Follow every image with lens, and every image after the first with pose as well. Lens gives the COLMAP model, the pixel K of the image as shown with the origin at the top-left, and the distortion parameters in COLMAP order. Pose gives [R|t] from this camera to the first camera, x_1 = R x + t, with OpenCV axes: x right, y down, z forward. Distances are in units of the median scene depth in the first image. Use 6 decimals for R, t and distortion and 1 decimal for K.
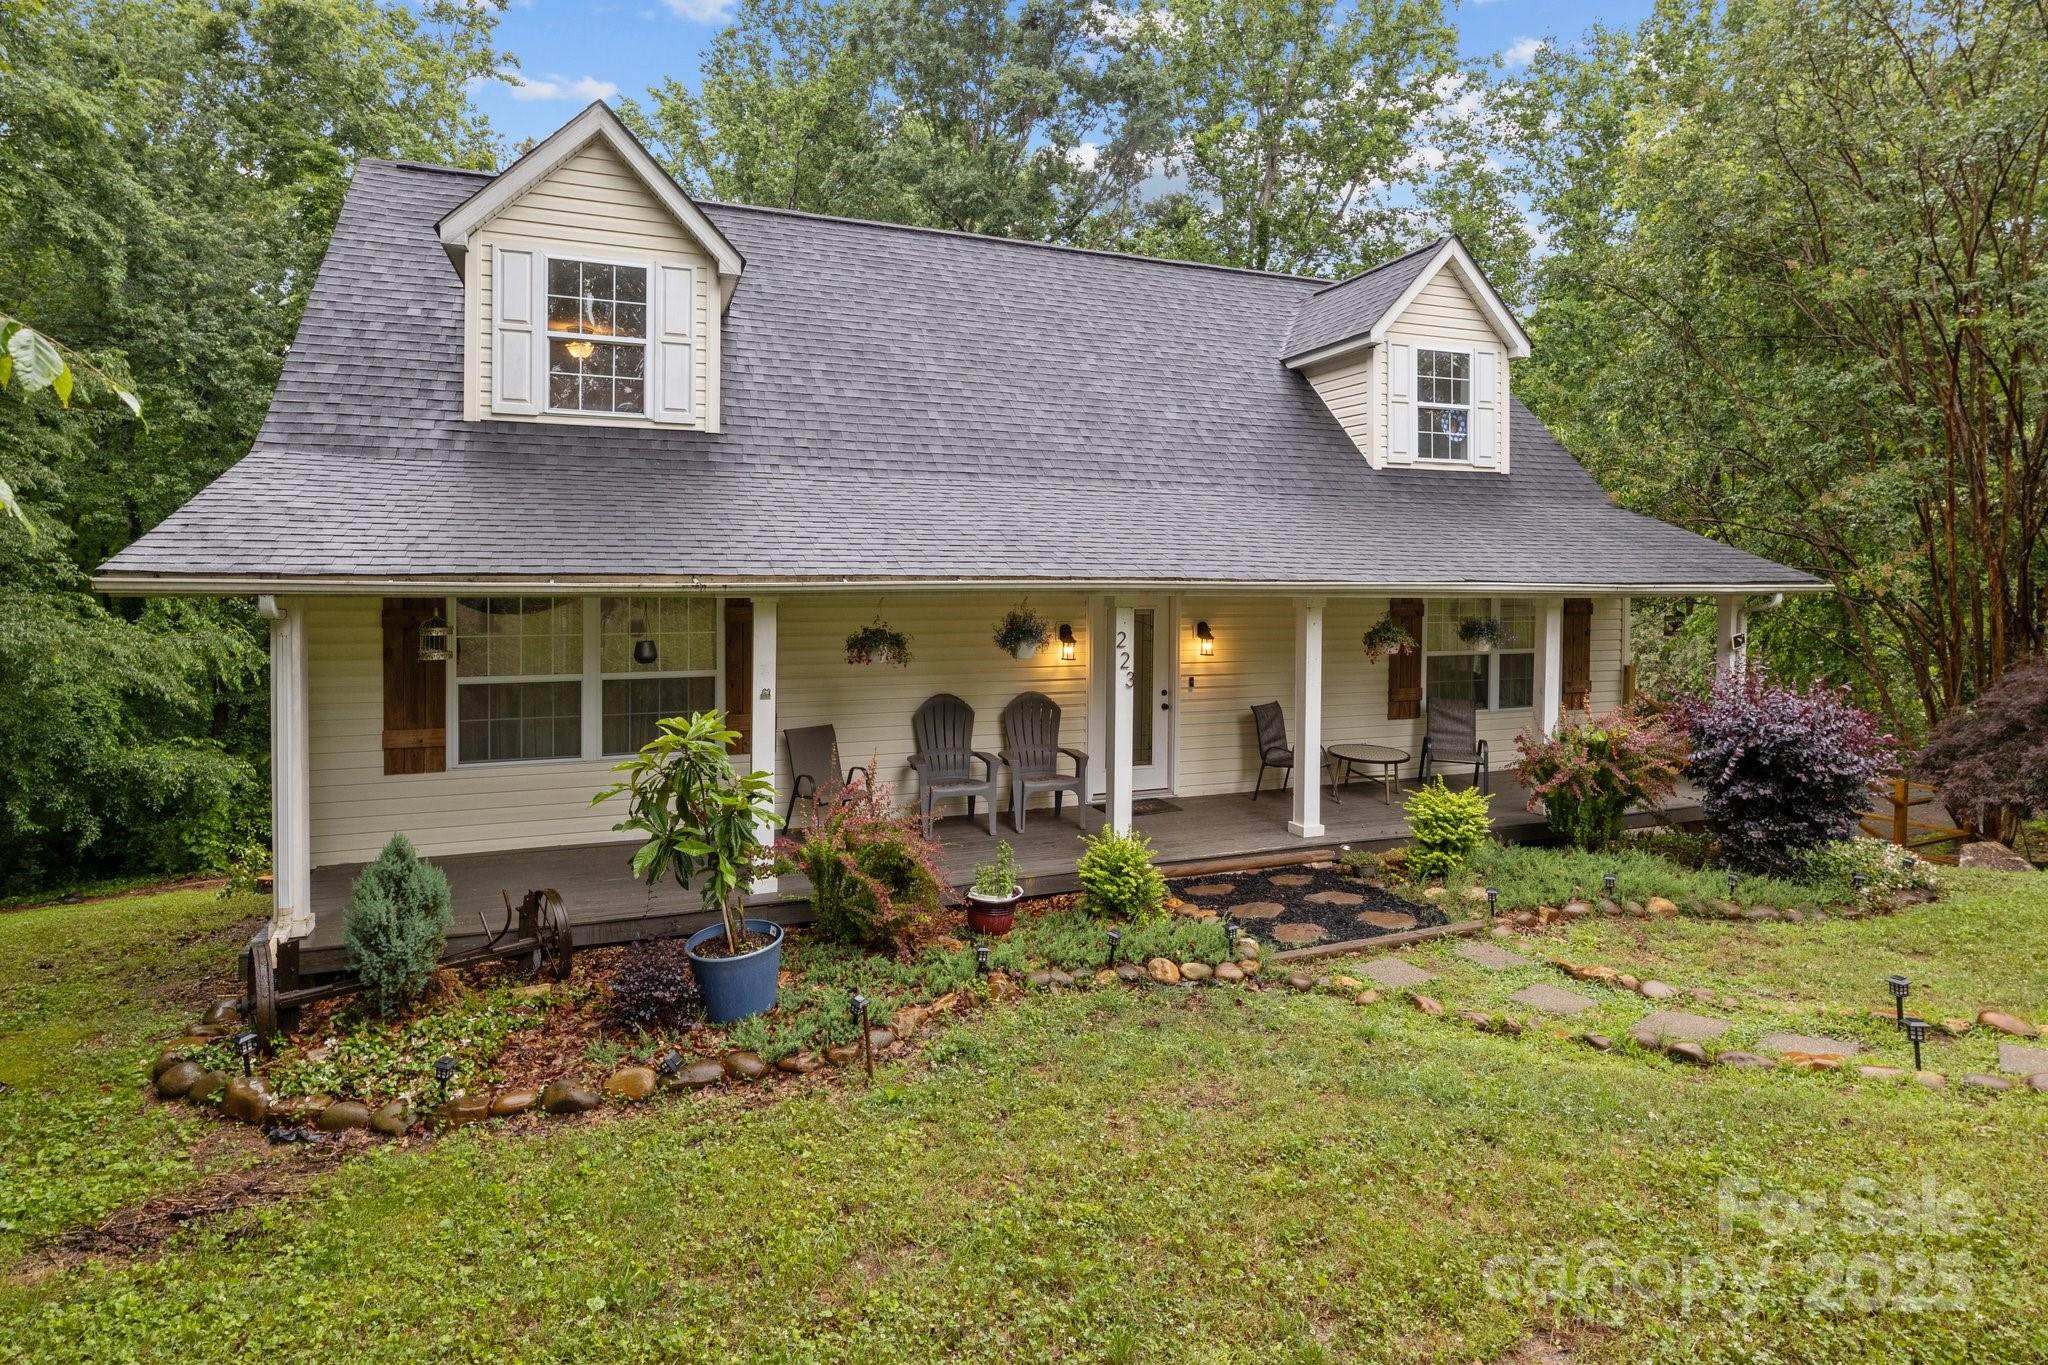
lens RADIAL K [[1015.3, 0, 1039.4], [0, 1015.3, 585.9], [0, 0, 1]] dist [-0.004962, -0.000949]
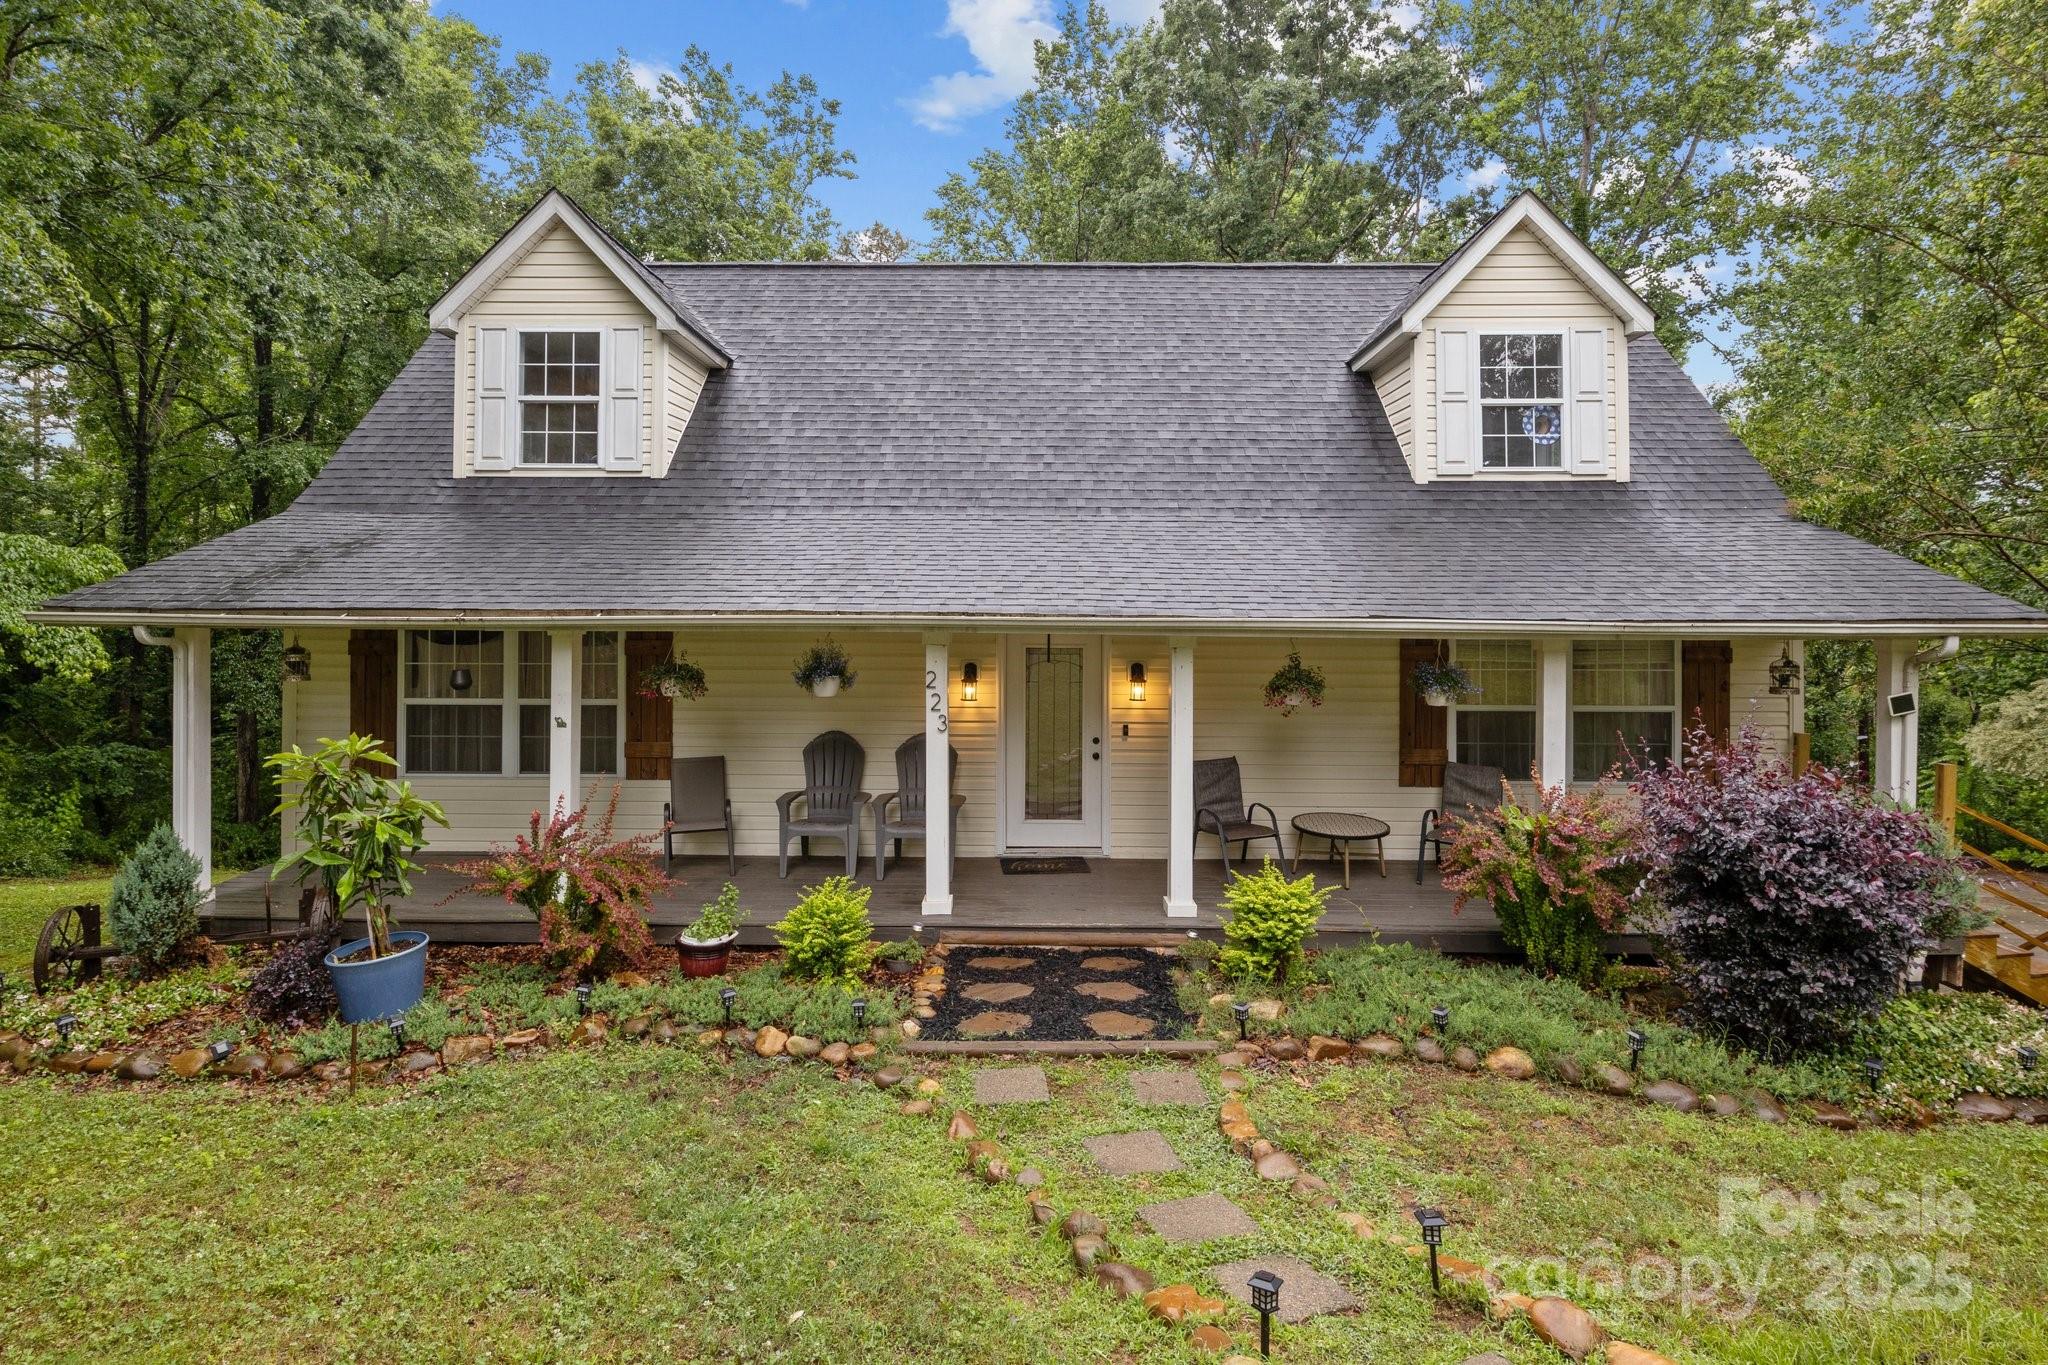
lens RADIAL K [[1019.4, 0, 1045.9], [0, 1019.4, 605.0], [0, 0, 1]] dist [-0.003883, -0.000308]
pose [[0.931679, -0.002793, -0.363272, 0.464731], [-0.004184, 0.999822, -0.018418, 0.001338], [0.363259, 0.018680, 0.931501, 0.152269]]
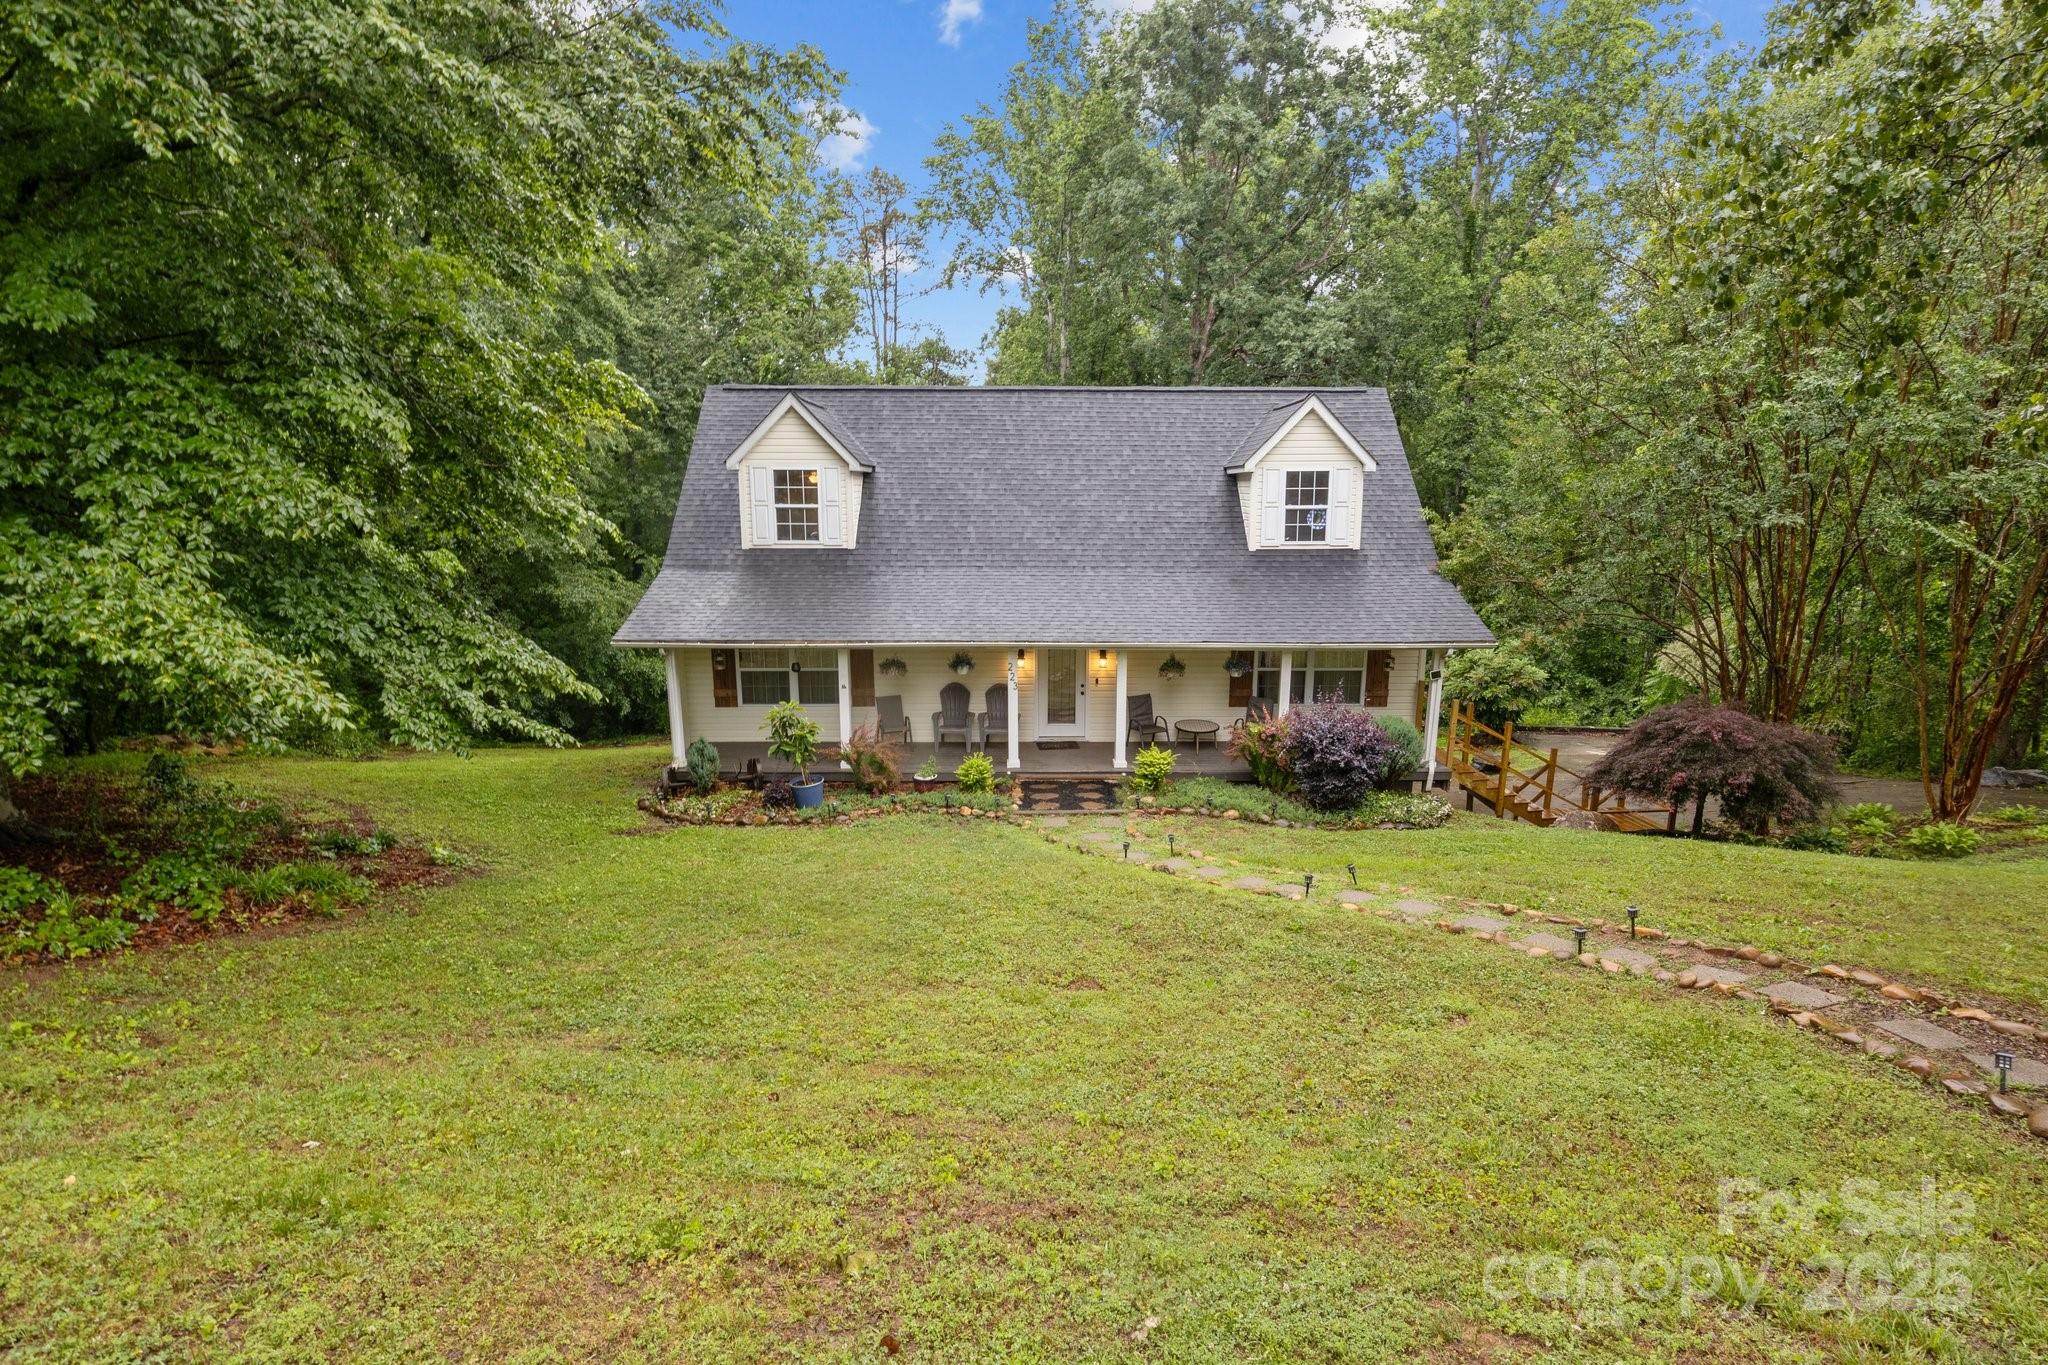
lens RADIAL K [[979.2, 0, 1060.5], [0, 979.2, 691.8], [0, 0, 1]] dist [-0.001612, -0.000078]
pose [[0.944152, 0.065251, -0.322986, 0.745109], [-0.003926, 0.982355, 0.186984, -0.244498], [0.329488, -0.175273, 0.927748, -0.750913]]
